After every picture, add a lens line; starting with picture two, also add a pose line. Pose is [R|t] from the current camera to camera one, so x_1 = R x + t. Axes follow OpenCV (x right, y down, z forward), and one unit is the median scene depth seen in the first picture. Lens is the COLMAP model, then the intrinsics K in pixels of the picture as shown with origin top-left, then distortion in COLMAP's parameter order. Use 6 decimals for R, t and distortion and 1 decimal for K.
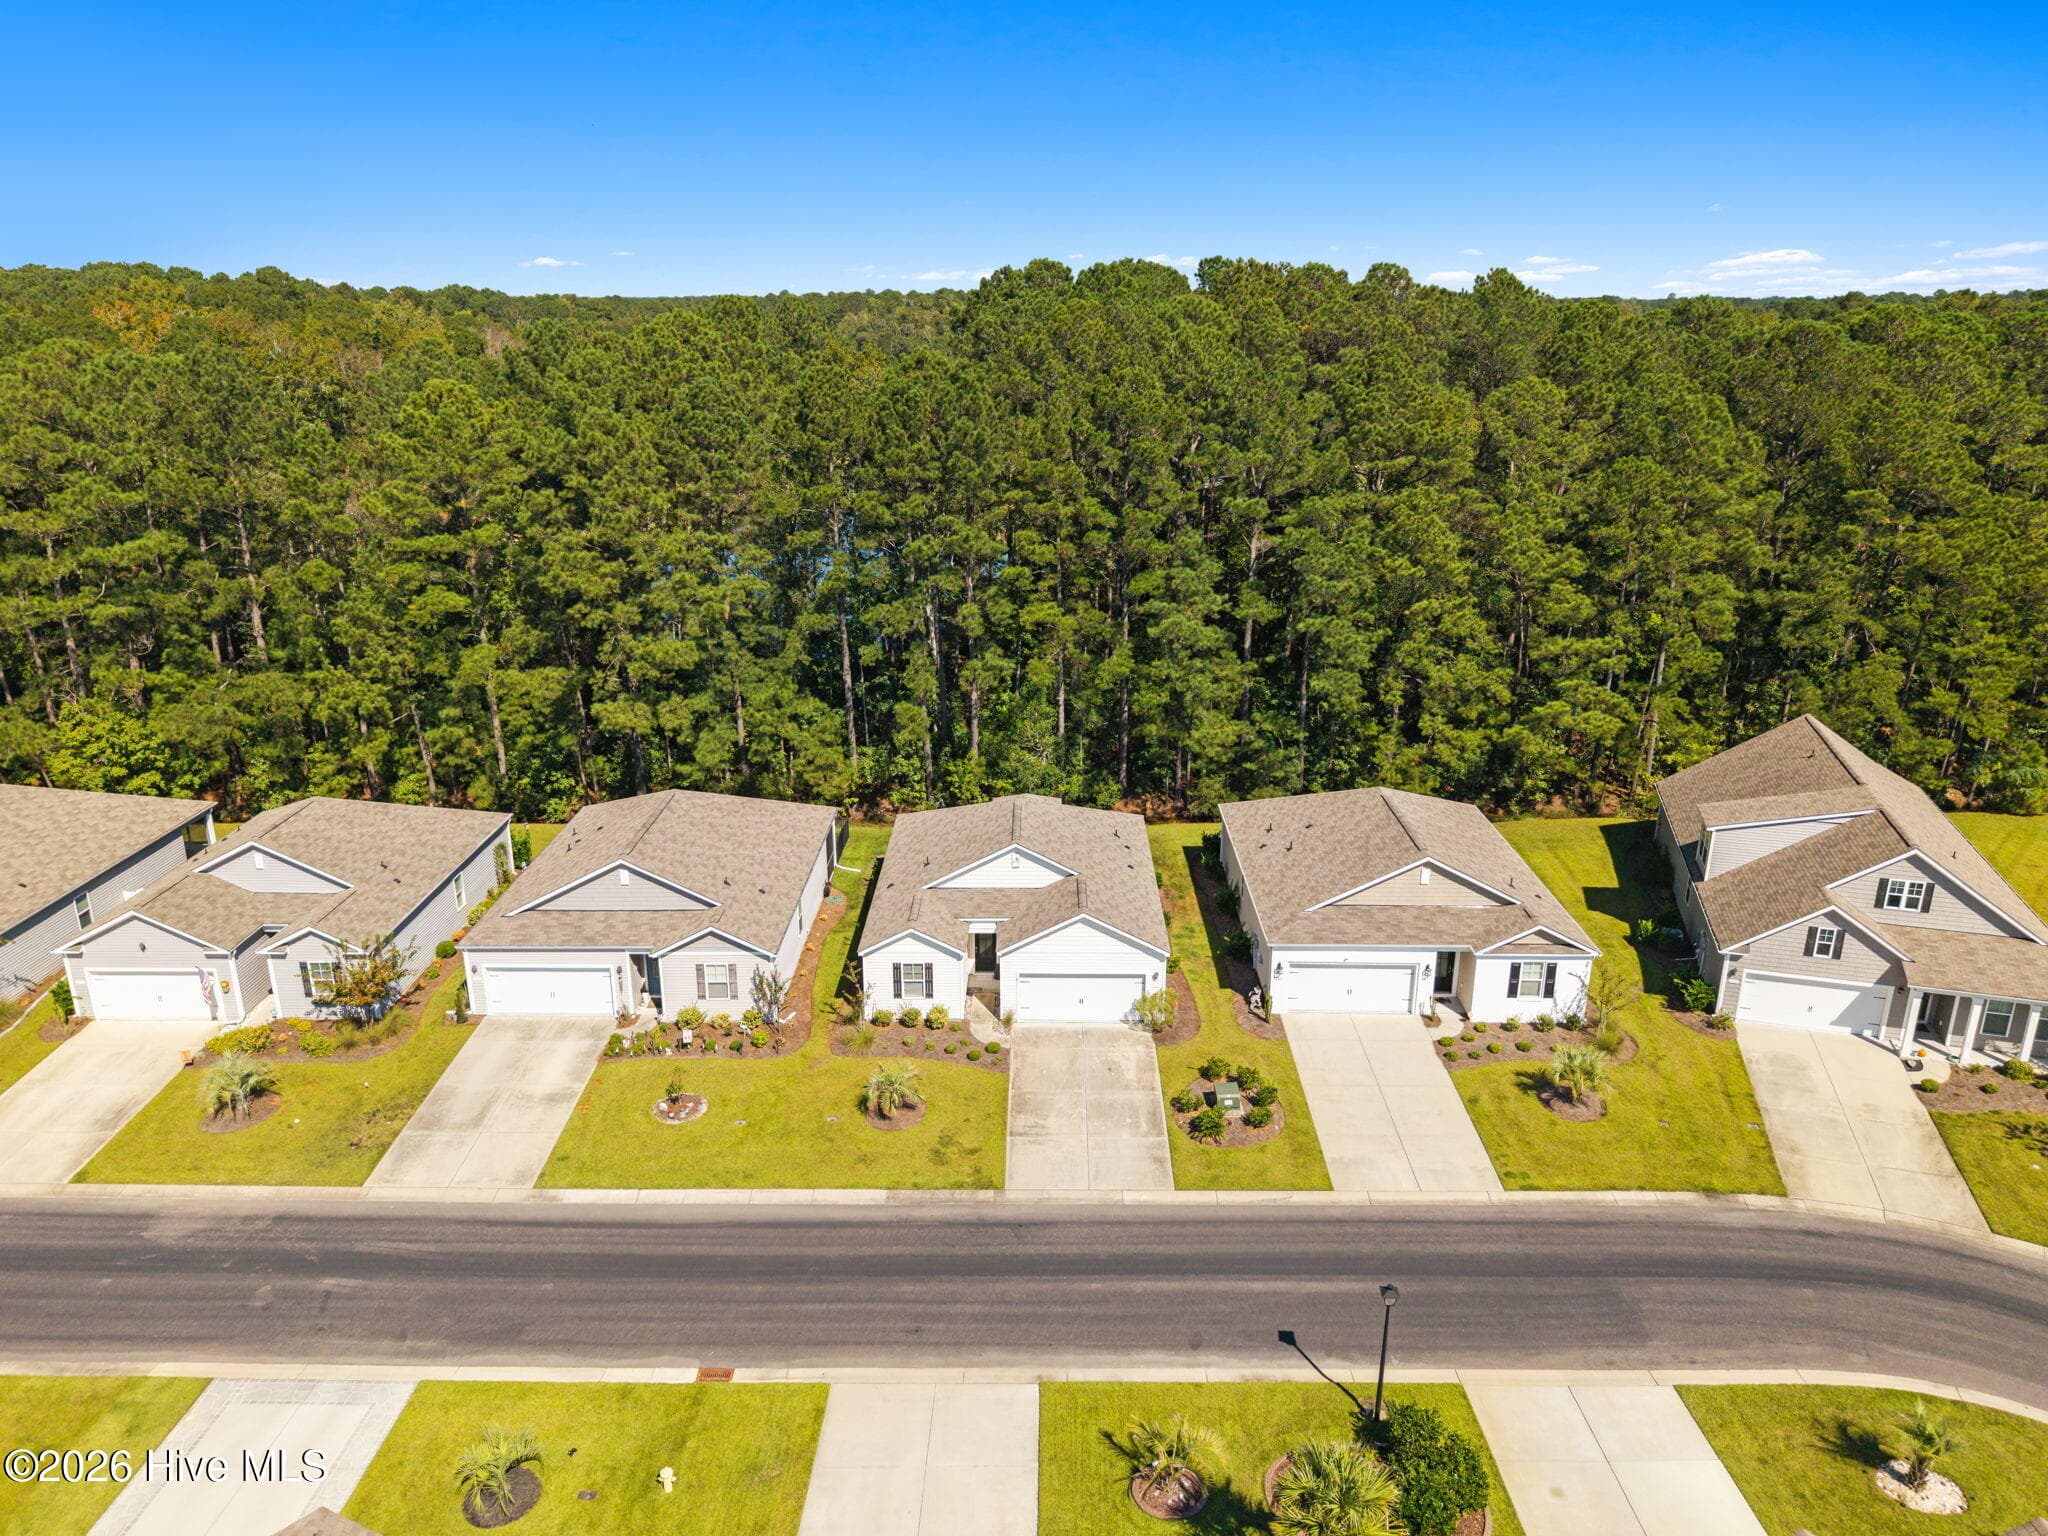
lens RADIAL K [[1410.4, 0, 1025.4], [0, 1410.4, 763.7], [0, 0, 1]] dist [-0.011746, -0.000443]
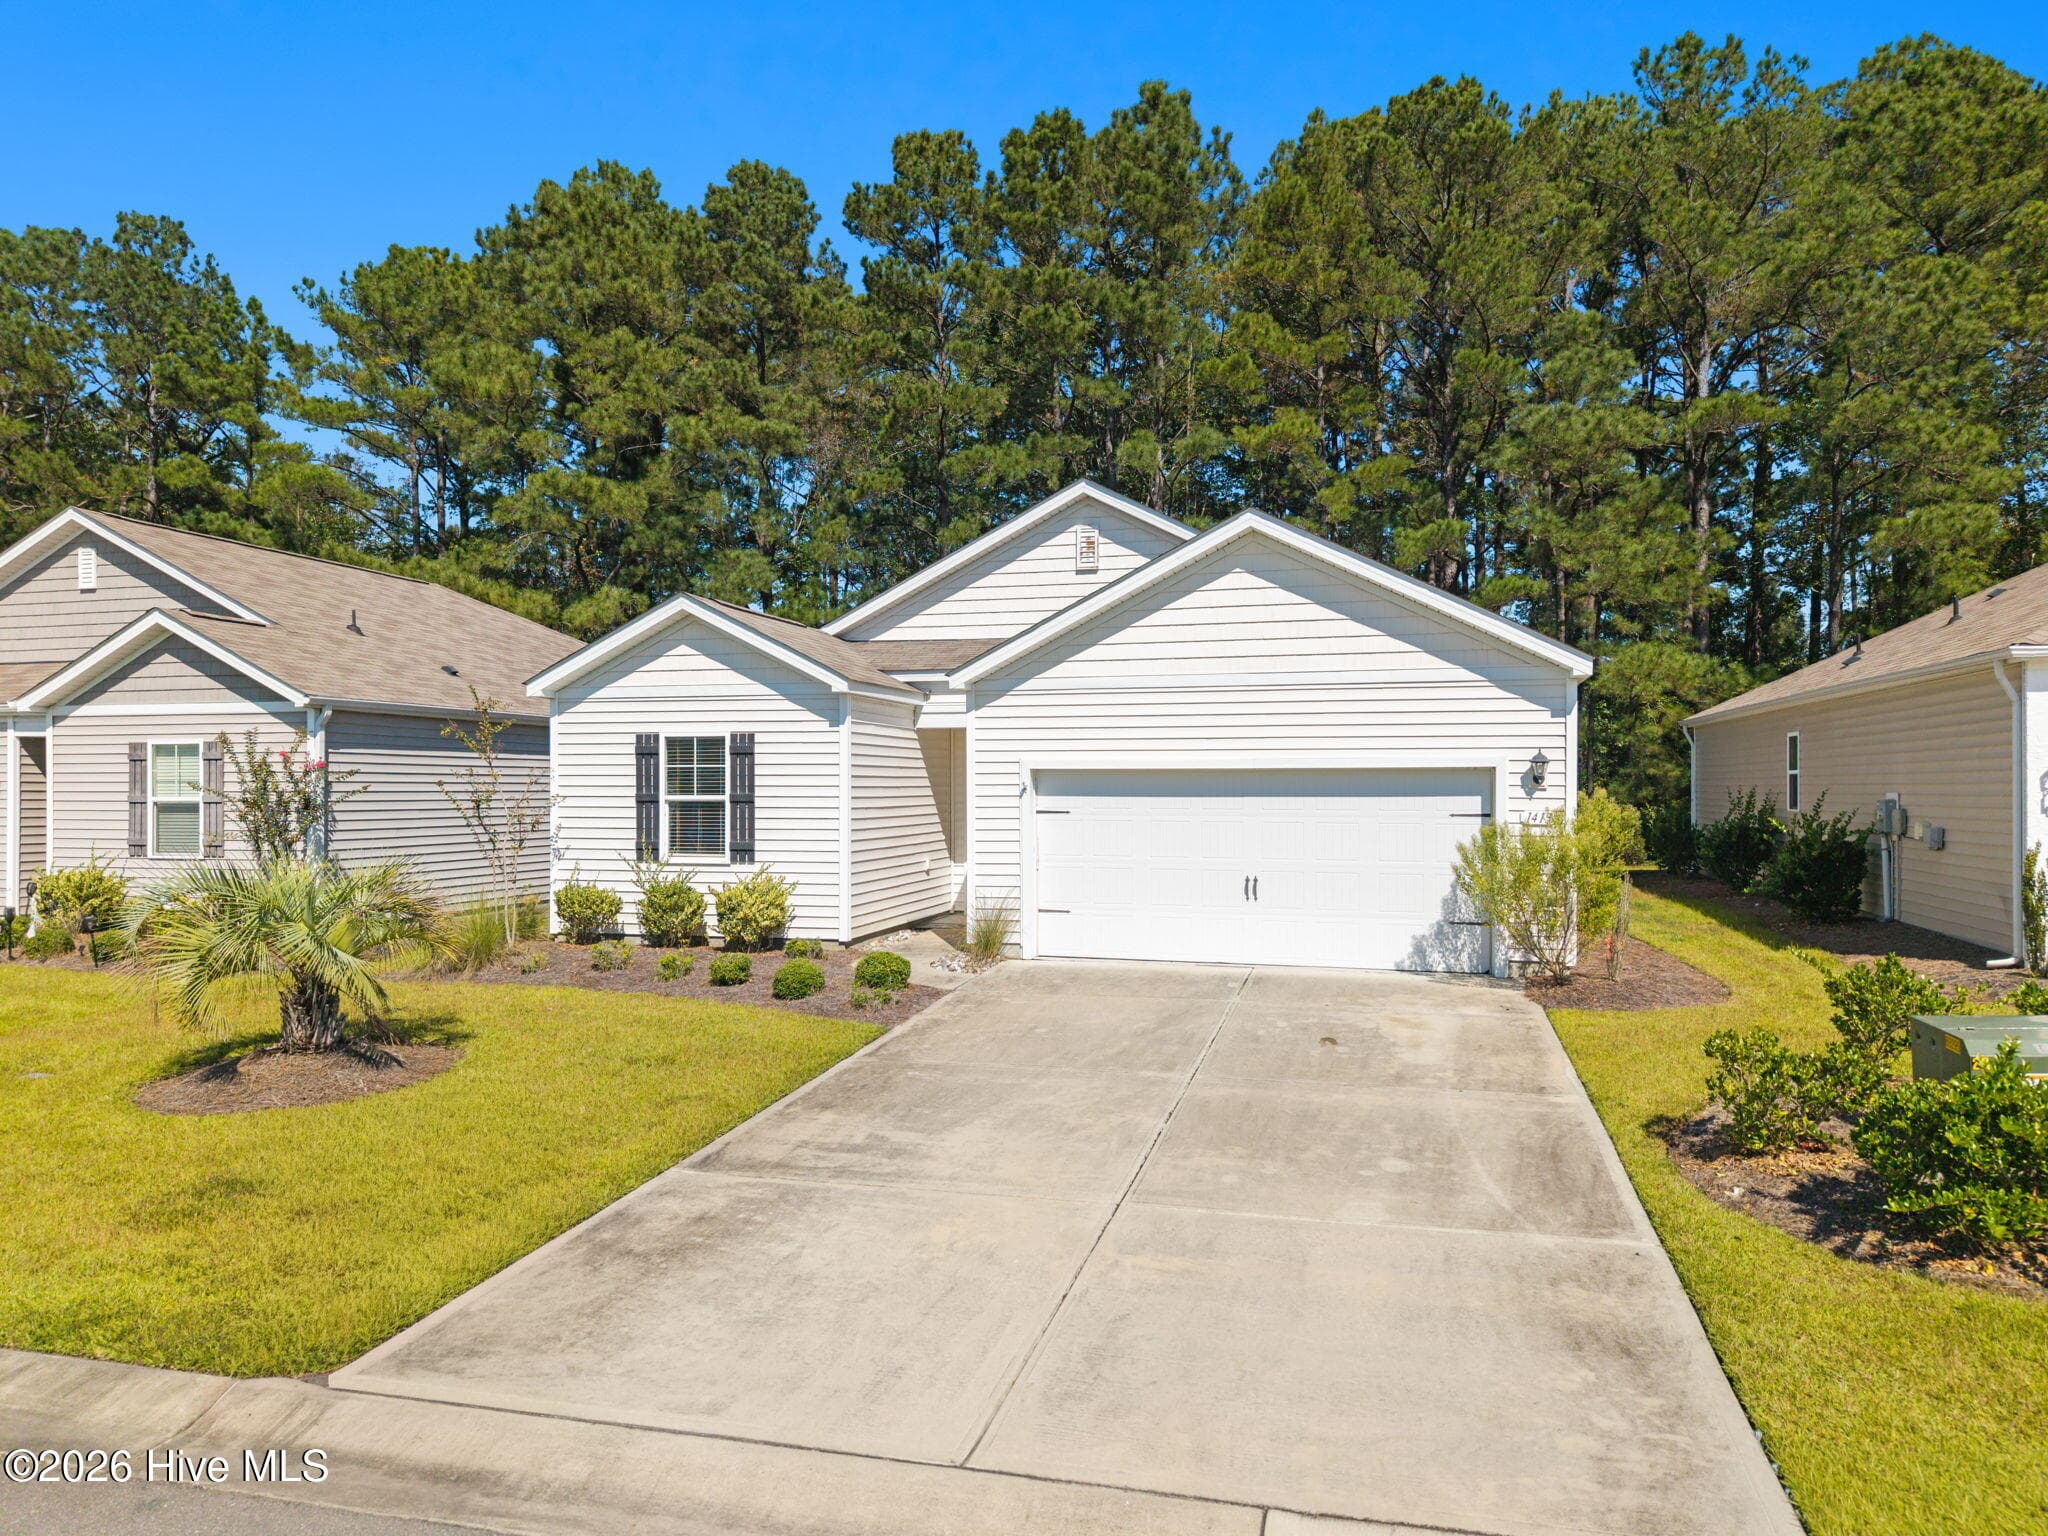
lens RADIAL K [[1410.4, 0, 1015.0], [0, 1410.4, 773.3], [0, 0, 1]] dist [-0.011746, -0.000443]
pose [[0.969108, 0.004135, -0.246601, 0.063147], [-0.080609, 0.950260, -0.300846, 0.235339], [0.233091, 0.311430, 0.921238, 0.732502]]
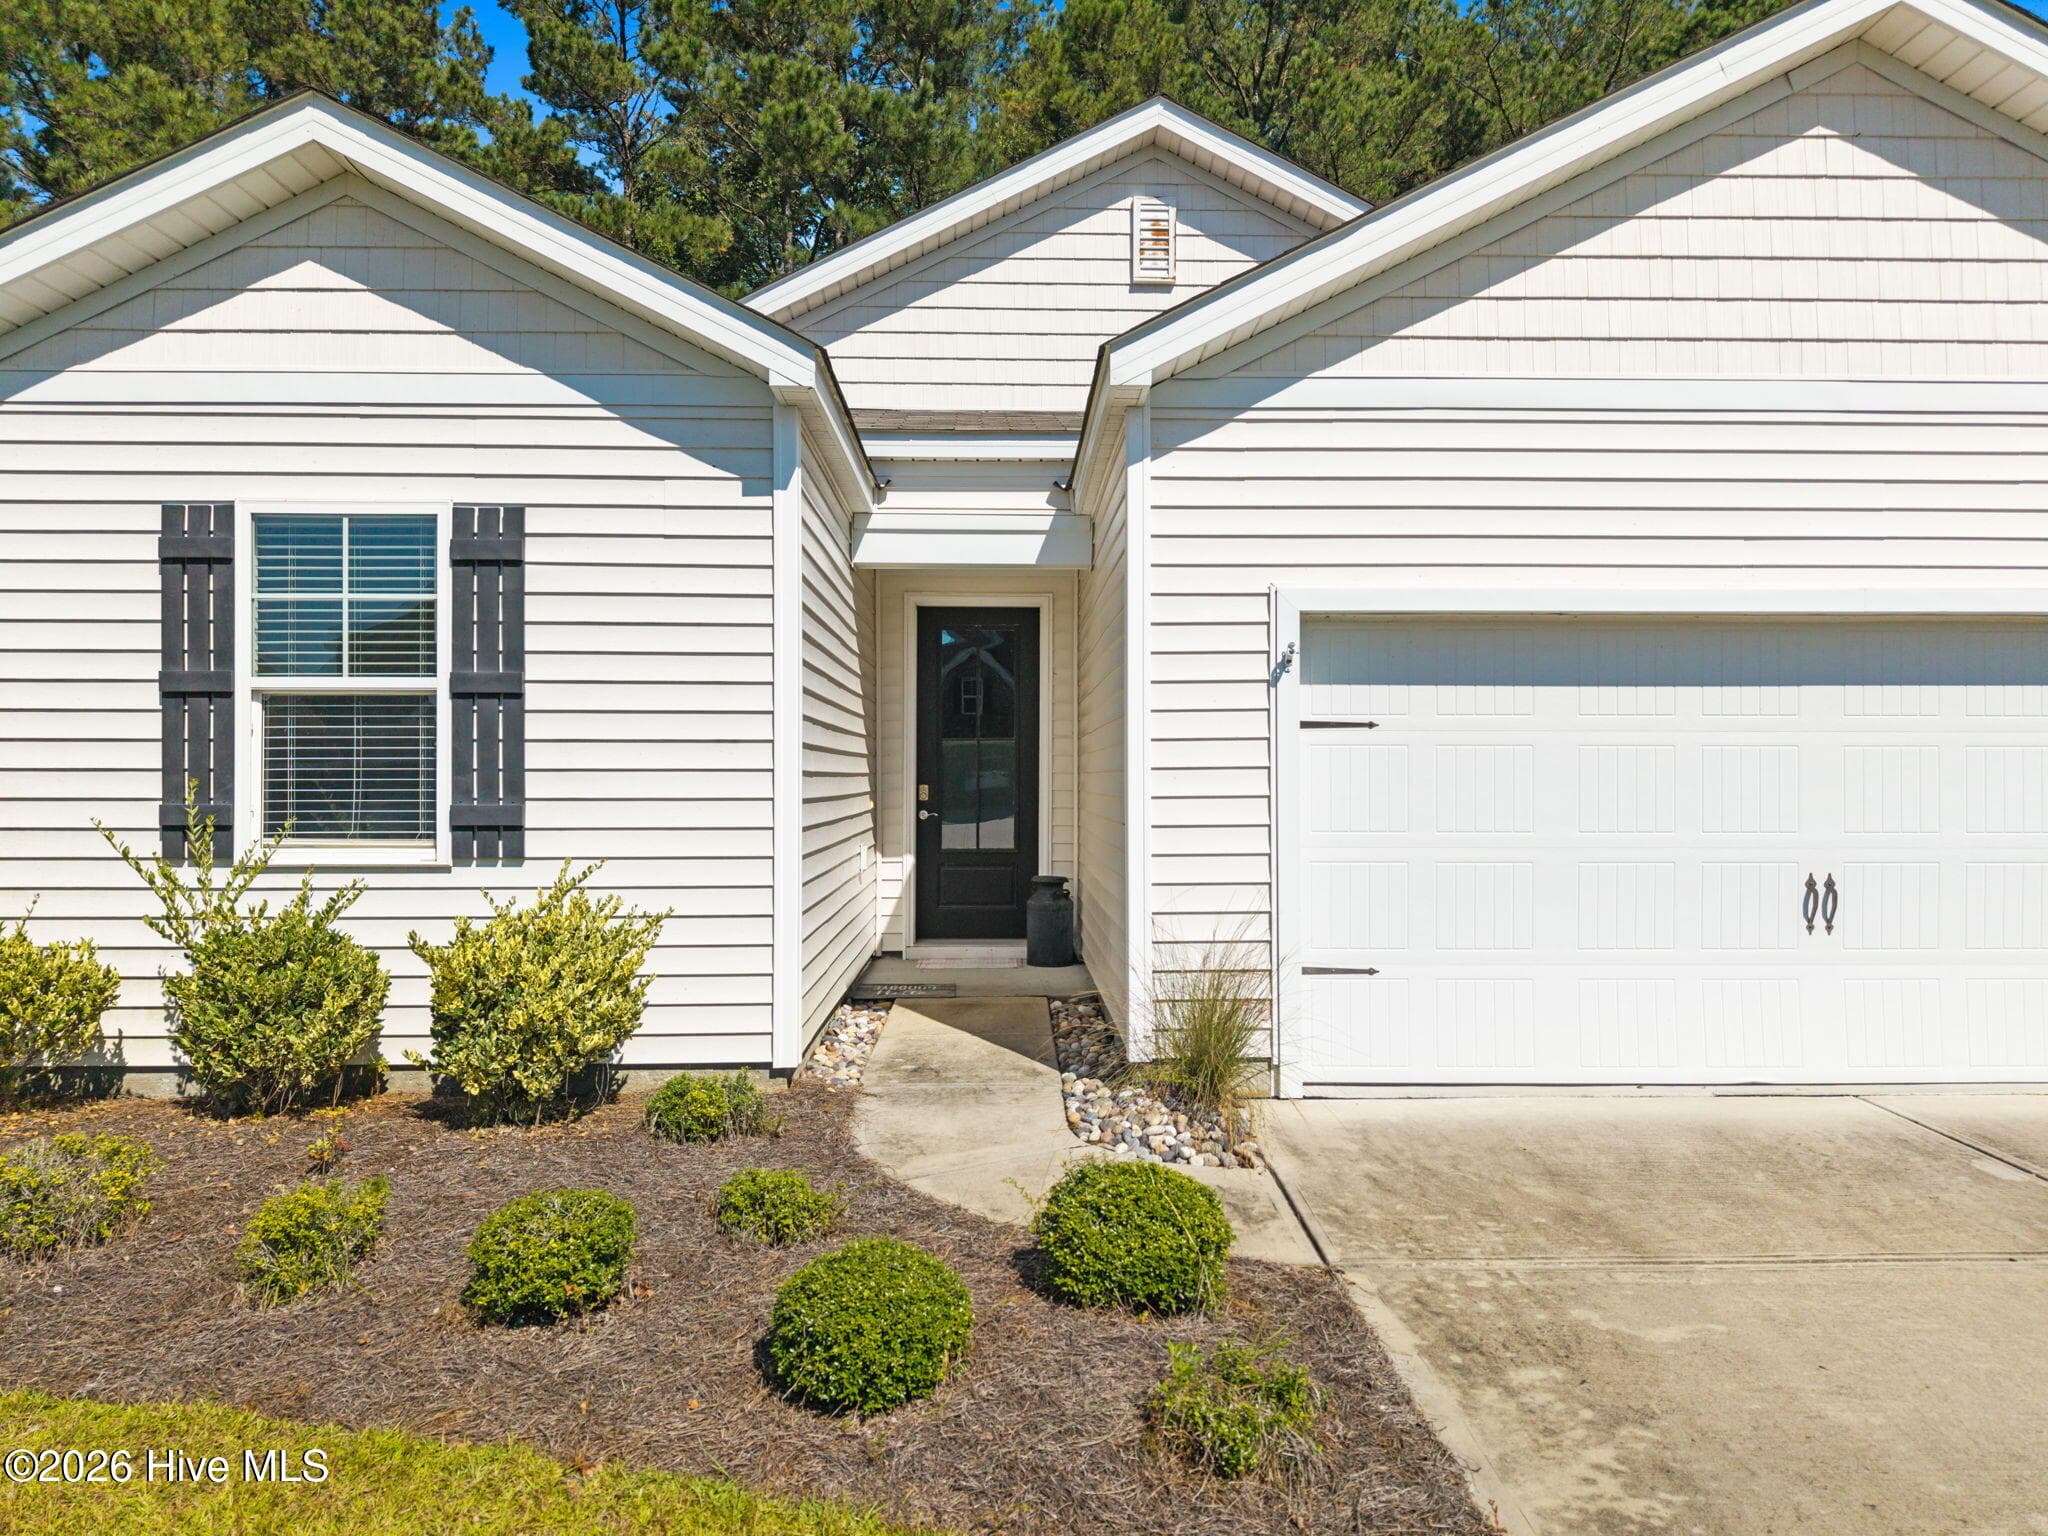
lens RADIAL K [[1410.4, 0, 1029.7], [0, 1410.4, 780.5], [0, 0, 1]] dist [-0.011746, -0.000443]
pose [[0.999271, 0.007268, 0.037475, -0.029915], [0.004526, 0.952223, -0.305371, 0.195104], [-0.037904, 0.305318, 0.951496, 0.895047]]
